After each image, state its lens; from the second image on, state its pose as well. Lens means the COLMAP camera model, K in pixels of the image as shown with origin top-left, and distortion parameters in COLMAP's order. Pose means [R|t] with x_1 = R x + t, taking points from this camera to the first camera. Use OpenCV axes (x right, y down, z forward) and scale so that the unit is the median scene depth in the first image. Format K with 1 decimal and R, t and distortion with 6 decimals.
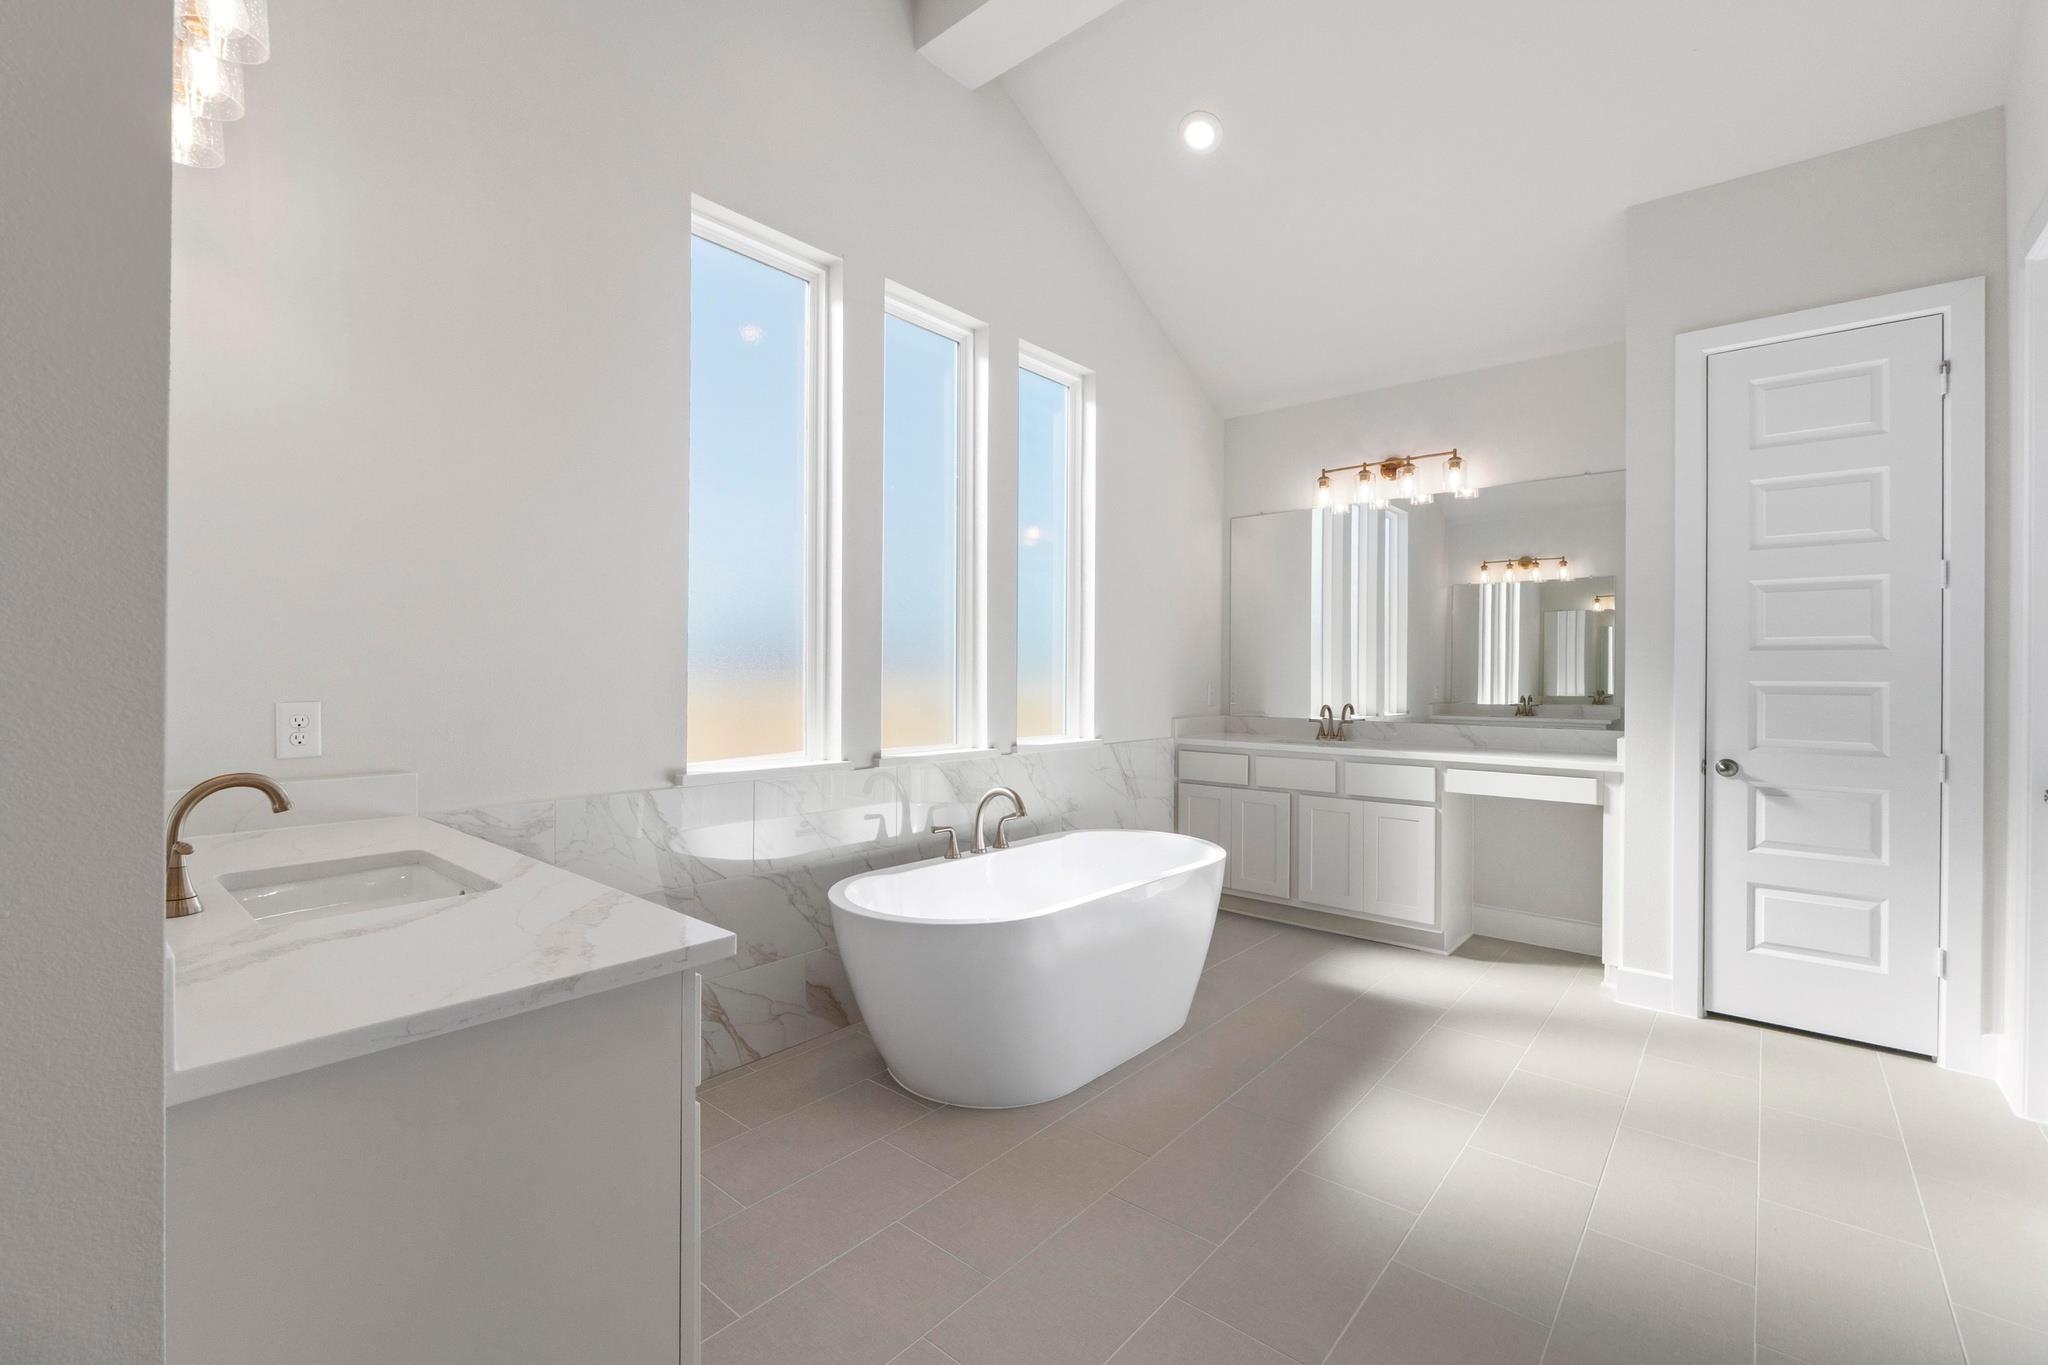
lens RADIAL K [[888.6, 0, 1031.8], [0, 888.6, 675.1], [0, 0, 1]] dist [0.001622, -0.001630]
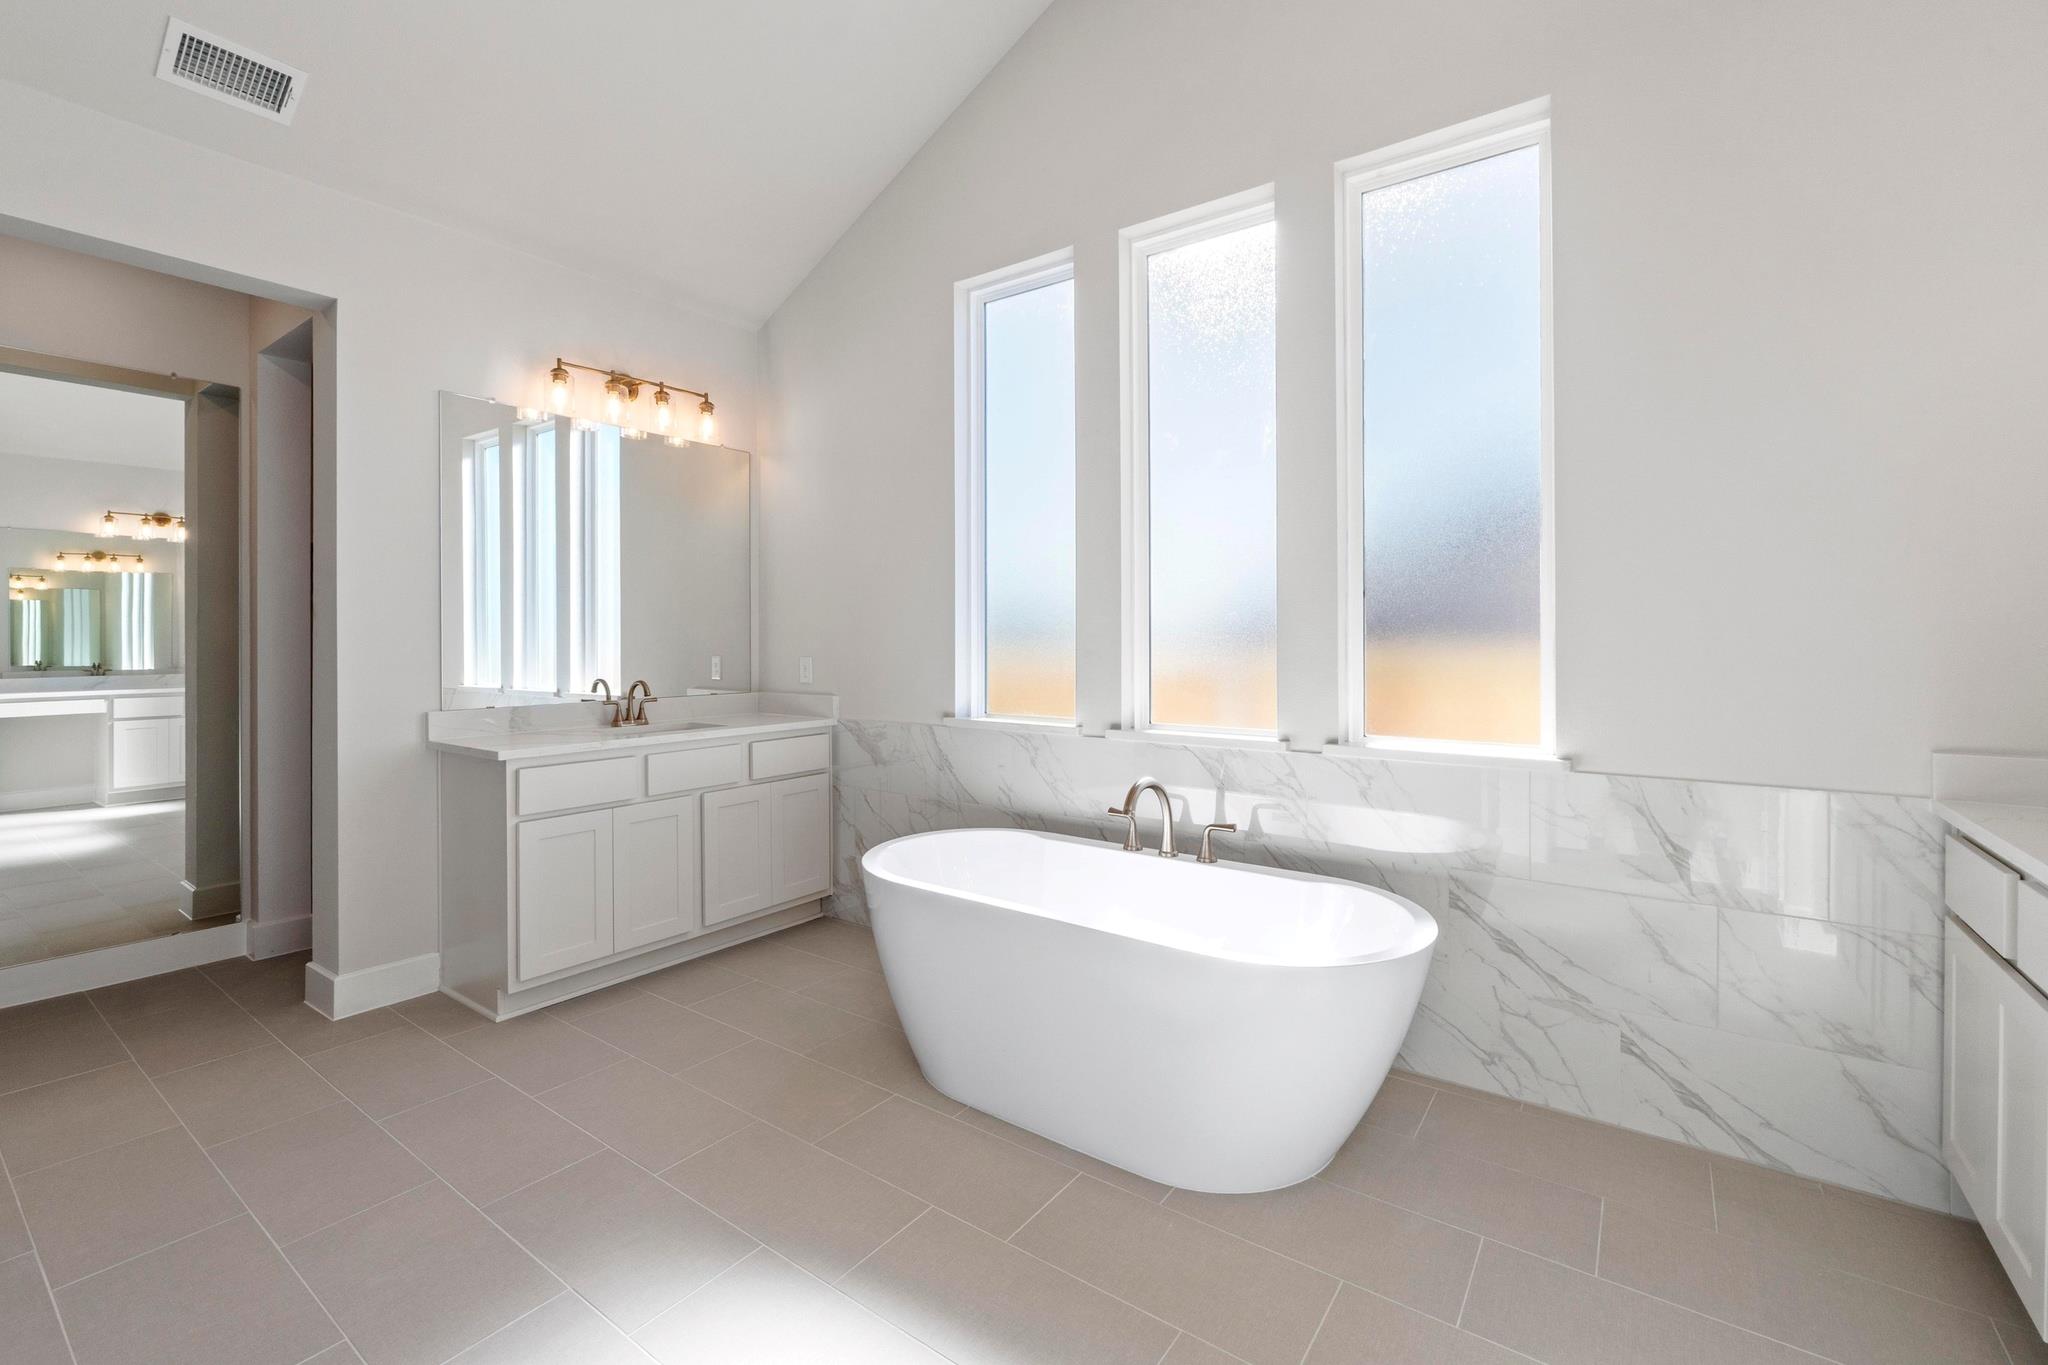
lens RADIAL K [[888.6, 0, 1010.6], [0, 888.6, 643.3], [0, 0, 1]] dist [0.001622, -0.001630]
pose [[0.060868, -0.001925, -0.998144, 0.600265], [-0.000297, 0.999998, -0.001946, 0.001160], [0.998146, 0.000415, 0.060867, 0.627515]]
